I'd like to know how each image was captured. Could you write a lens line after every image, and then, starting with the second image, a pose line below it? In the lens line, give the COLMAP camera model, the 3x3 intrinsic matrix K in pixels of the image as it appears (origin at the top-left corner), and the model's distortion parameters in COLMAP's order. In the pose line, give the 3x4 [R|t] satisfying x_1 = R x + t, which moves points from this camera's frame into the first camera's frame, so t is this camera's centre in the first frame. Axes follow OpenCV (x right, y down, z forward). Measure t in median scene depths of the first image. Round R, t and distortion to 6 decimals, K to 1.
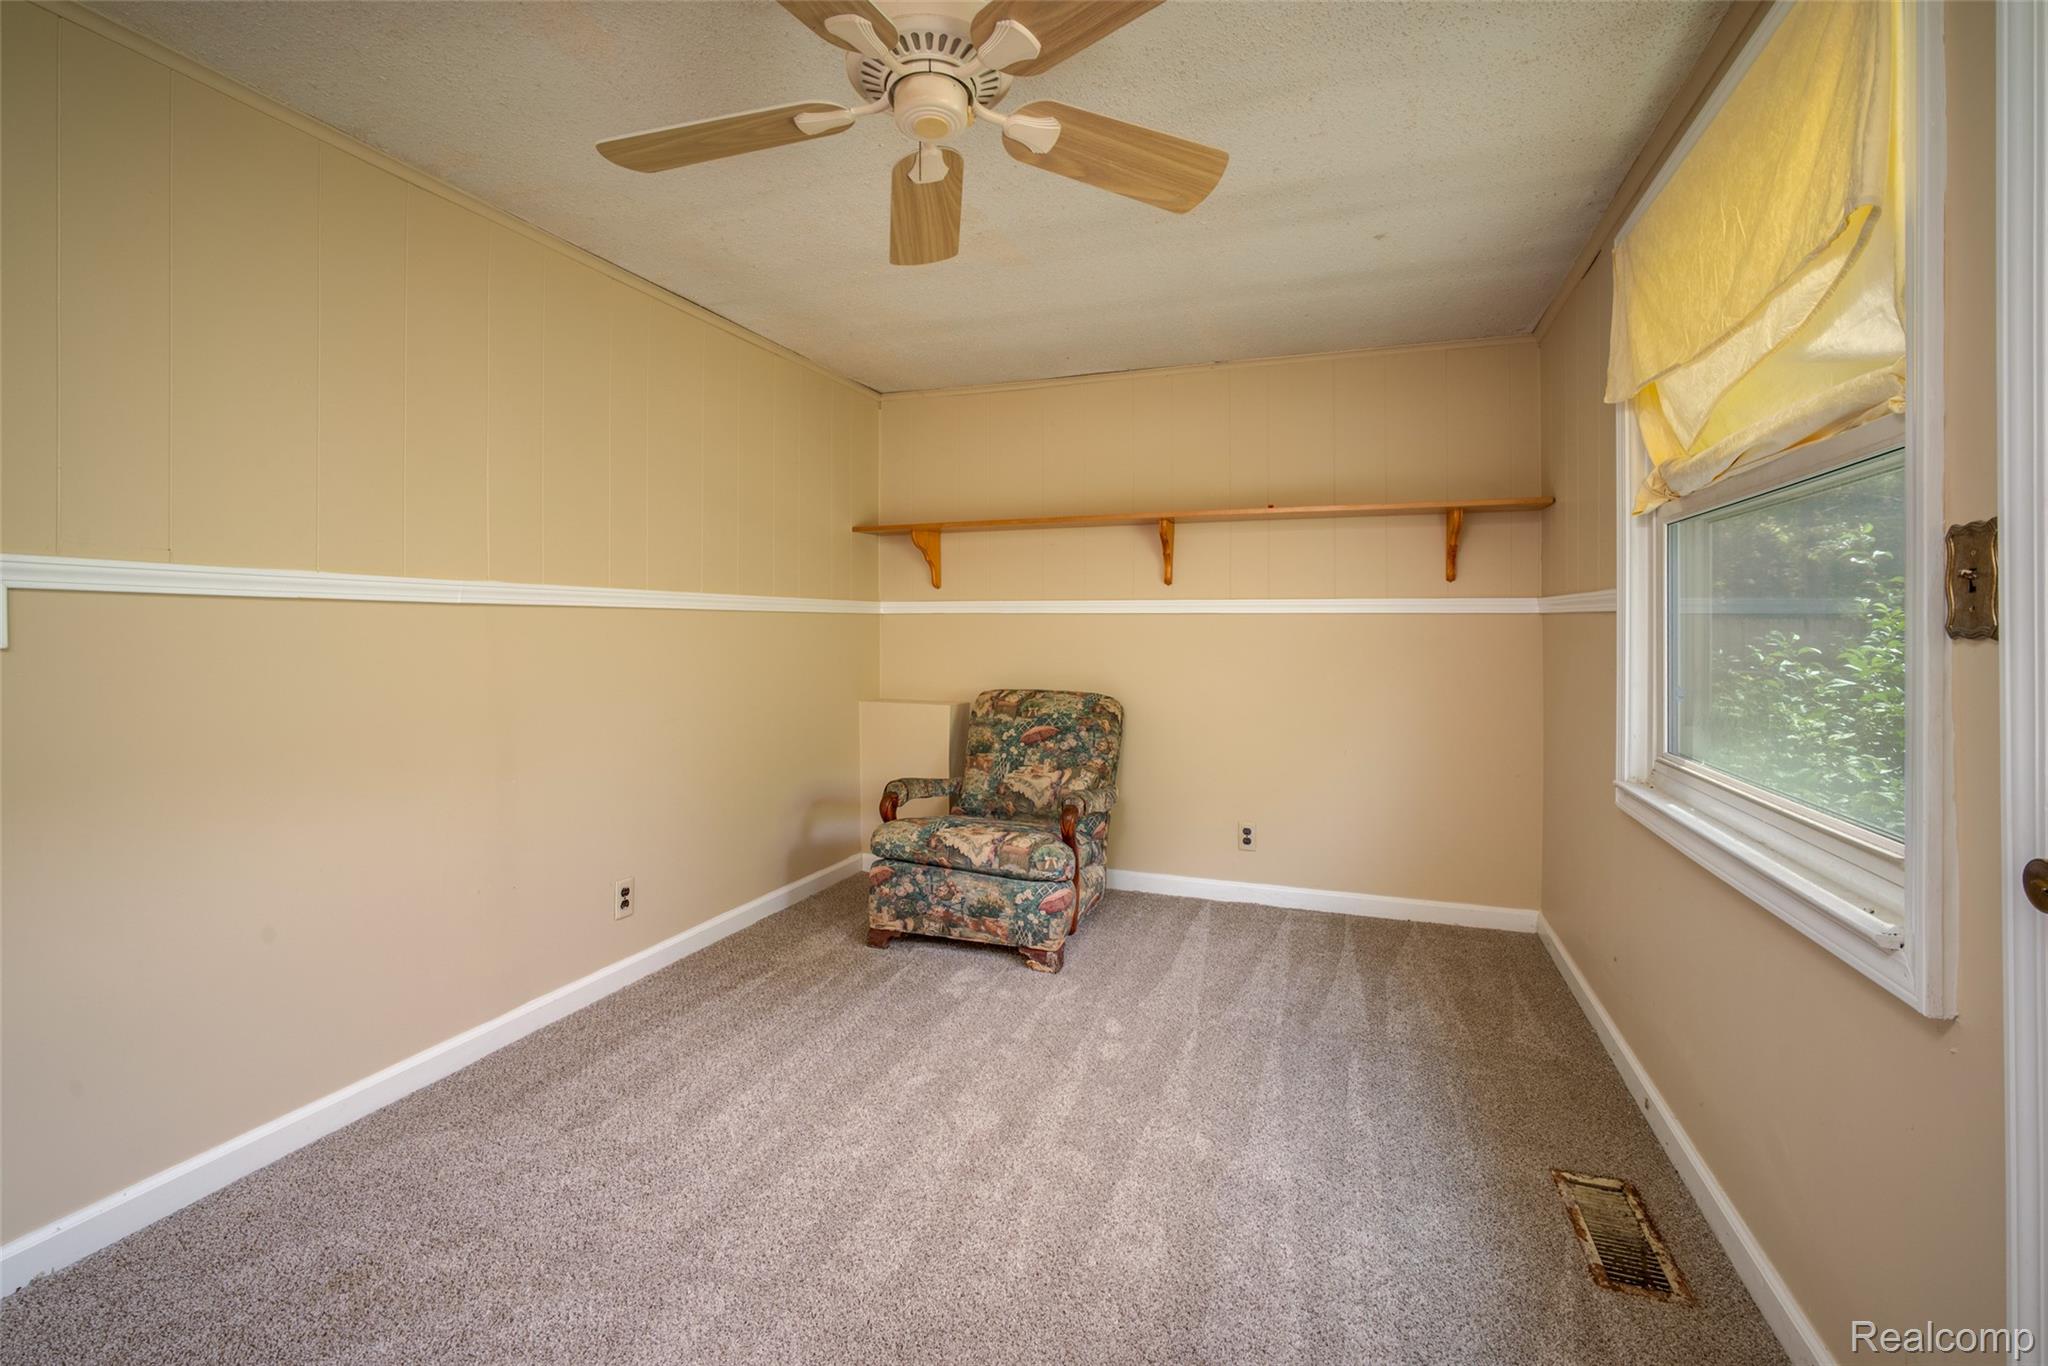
lens RADIAL K [[890.1, 0, 1020.5], [0, 890.1, 640.6], [0, 0, 1]] dist [-0.023872, 0.010103]
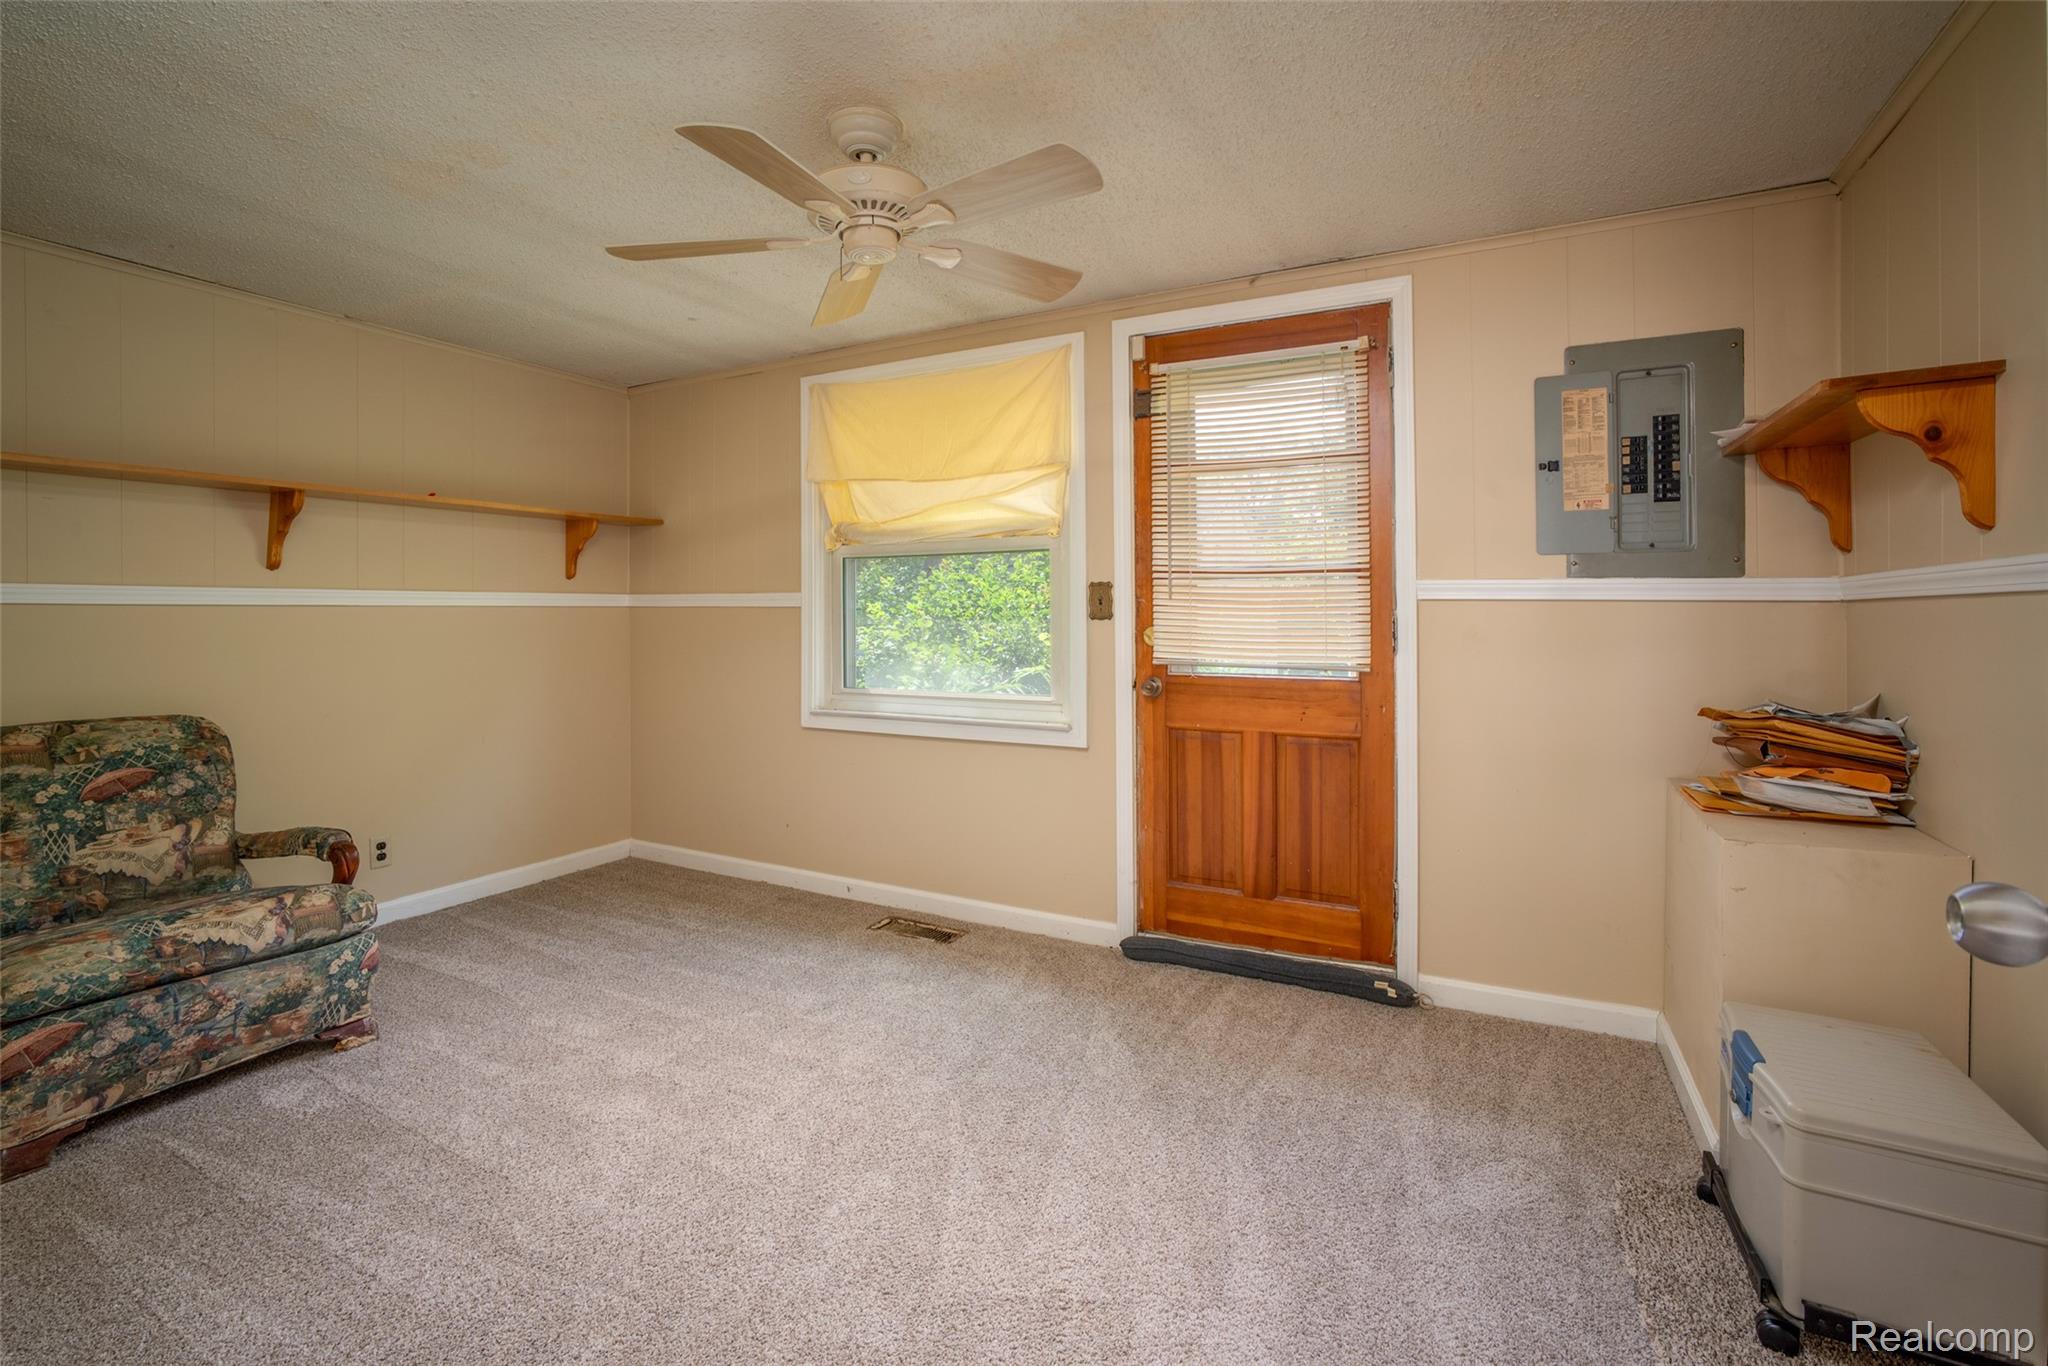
lens RADIAL K [[890.1, 0, 1020.5], [0, 890.1, 640.6], [0, 0, 1]] dist [-0.023872, 0.010103]
pose [[0.141888, -0.034381, 0.989285, -0.614235], [0.025265, 0.999197, 0.031101, -0.007204], [-0.989560, 0.020581, 0.142643, 0.253517]]
